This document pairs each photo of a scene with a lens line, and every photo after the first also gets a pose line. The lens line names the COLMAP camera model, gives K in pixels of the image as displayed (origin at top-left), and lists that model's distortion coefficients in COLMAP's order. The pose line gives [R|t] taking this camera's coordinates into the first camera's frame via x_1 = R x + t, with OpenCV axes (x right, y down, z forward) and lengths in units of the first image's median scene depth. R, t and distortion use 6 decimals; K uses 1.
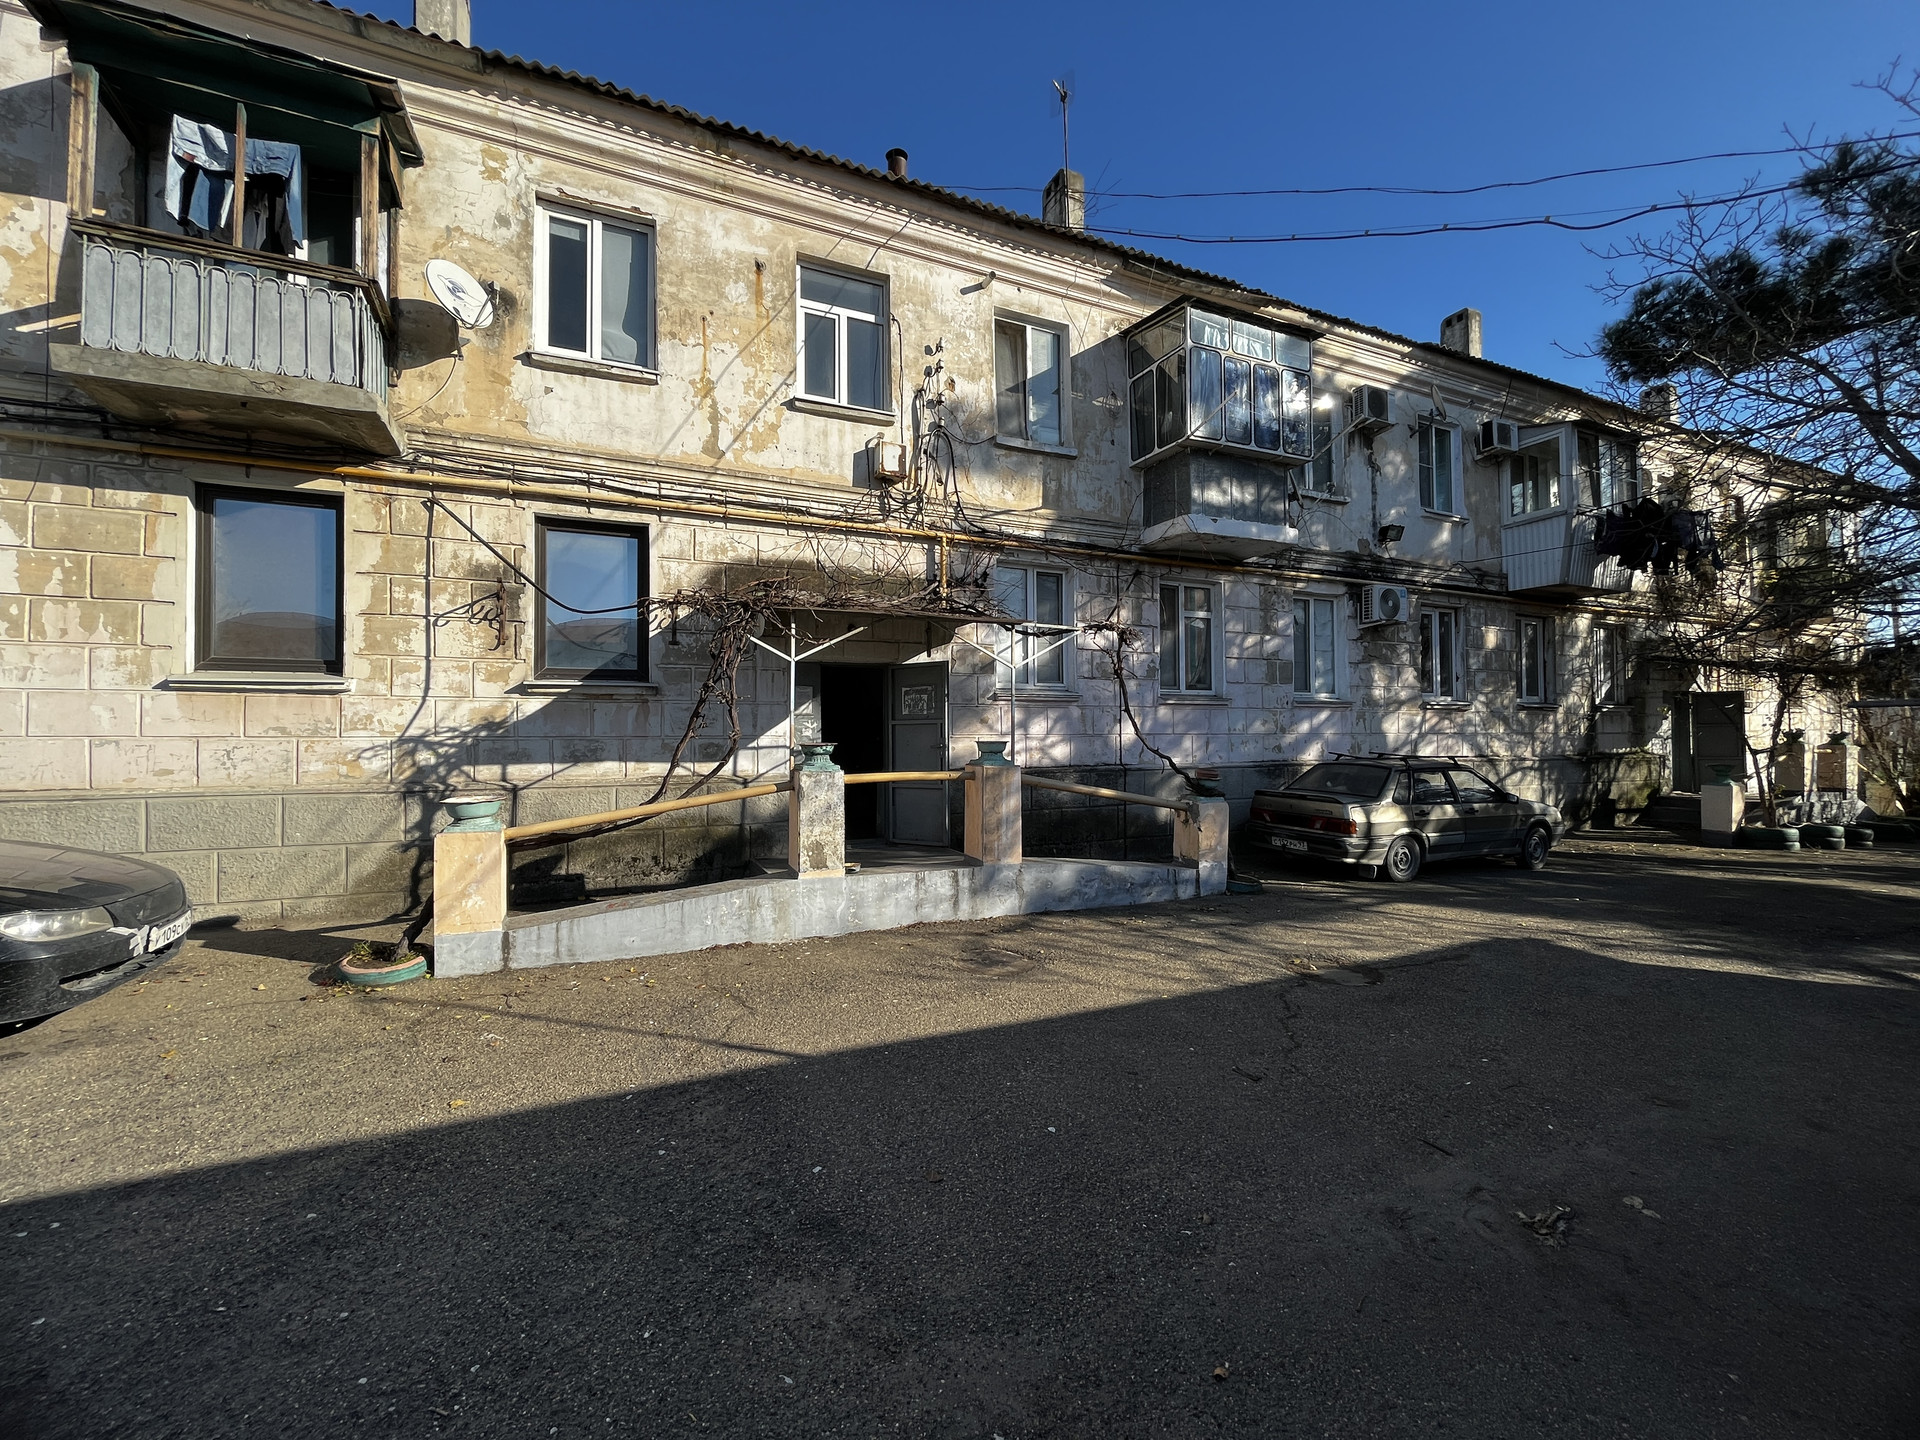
lens RADIAL K [[775.8, 0, 955.2], [0, 775.8, 725.2], [0, 0, 1]] dist [-0.003779, 0.000090]
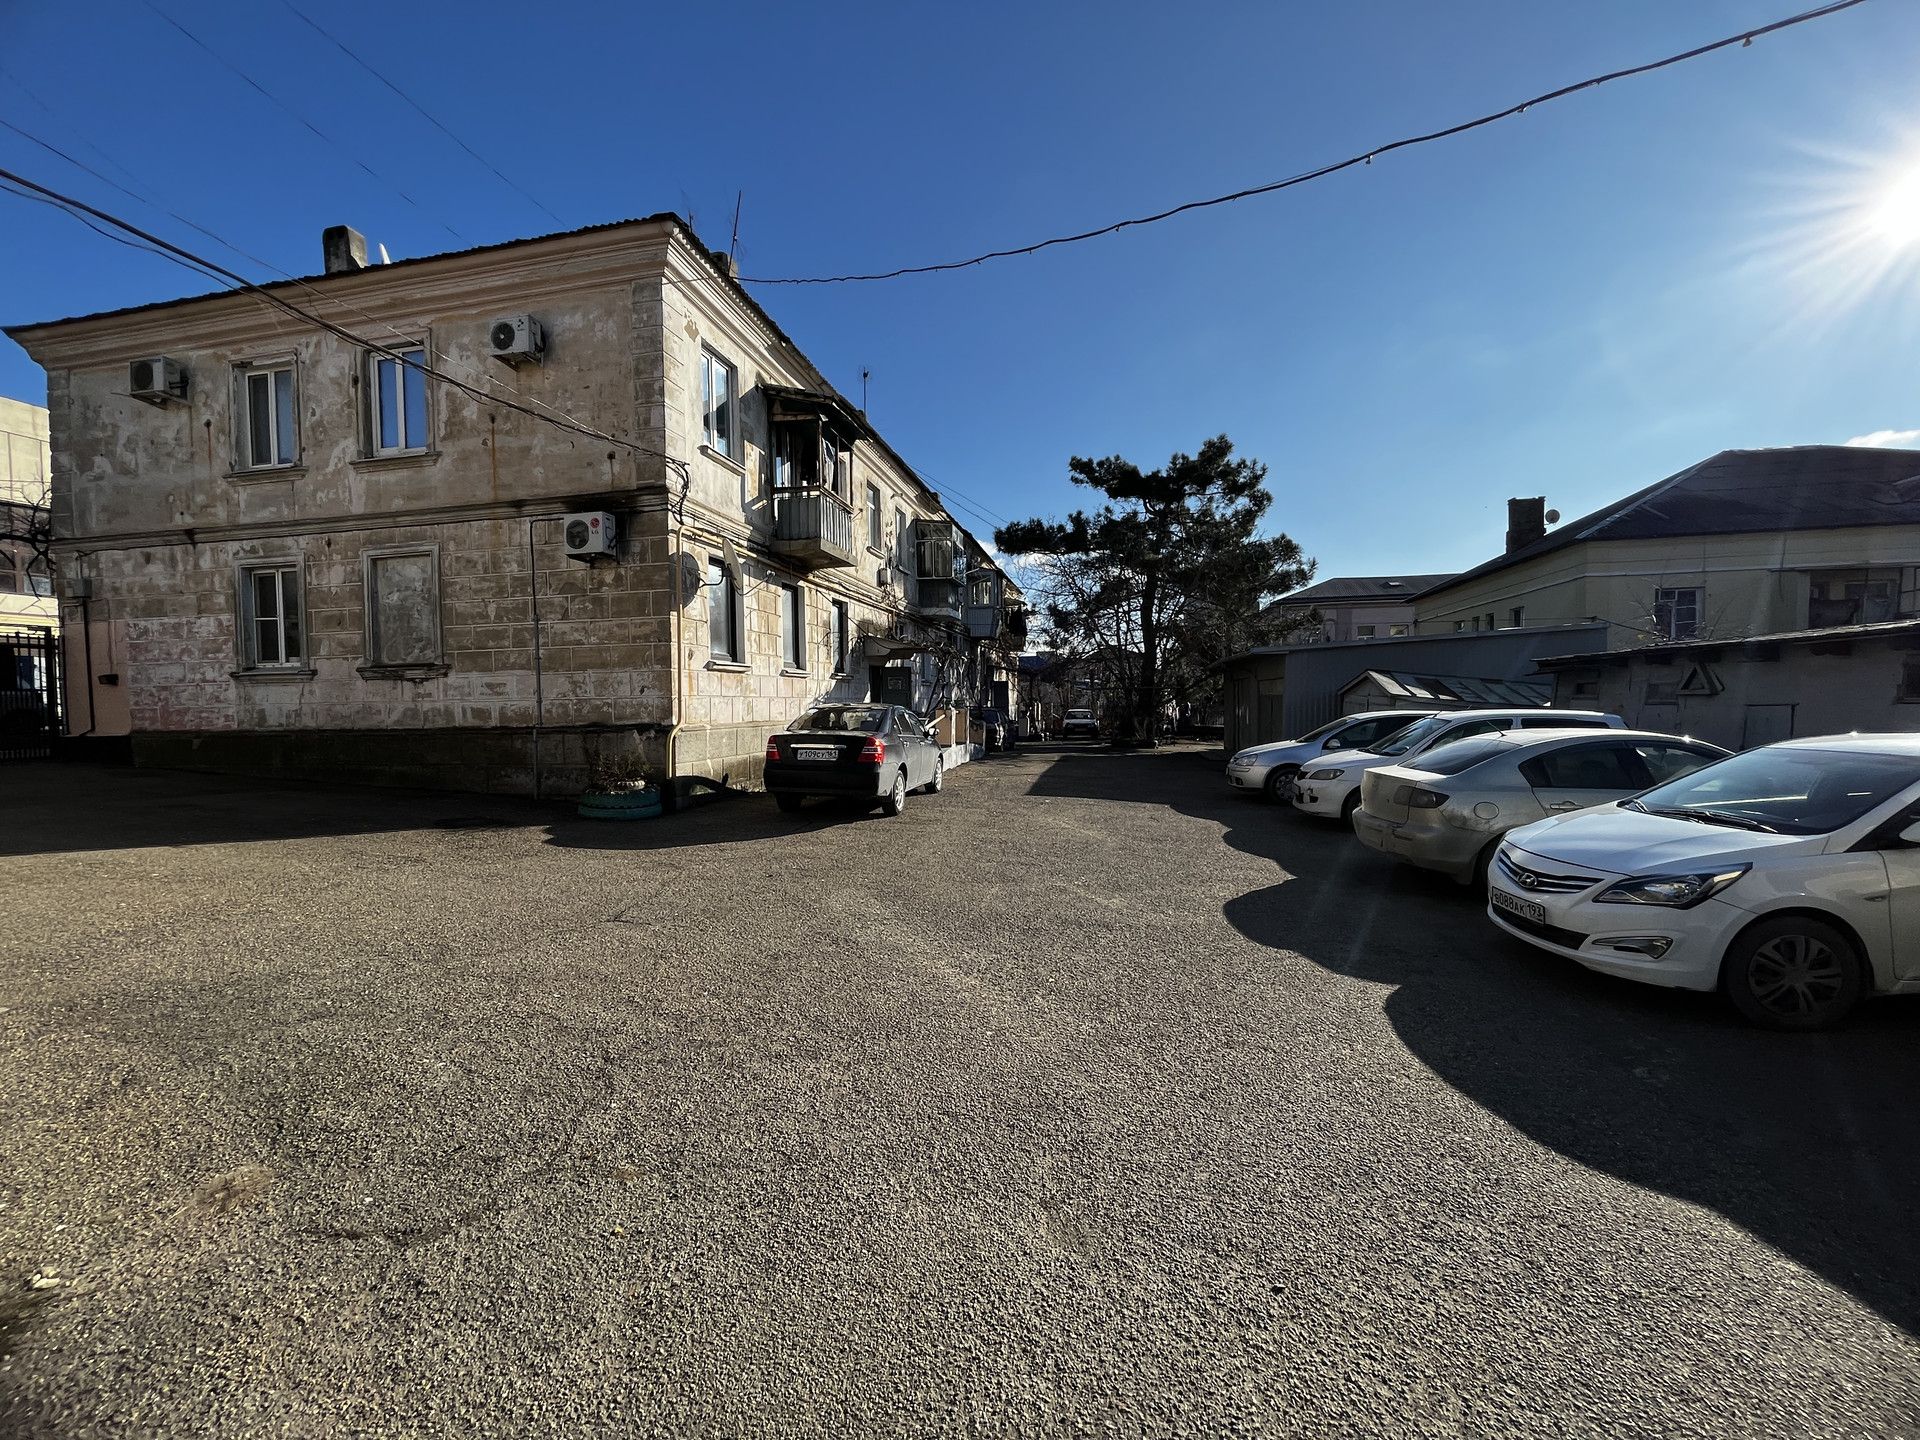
lens RADIAL K [[775.8, 0, 955.2], [0, 775.8, 725.2], [0, 0, 1]] dist [-0.003779, 0.000090]
pose [[0.594245, -0.026310, 0.803854, -1.869820], [-0.003883, 0.999359, 0.035579, 0.016068], [-0.804275, -0.024264, 0.593762, -0.558555]]
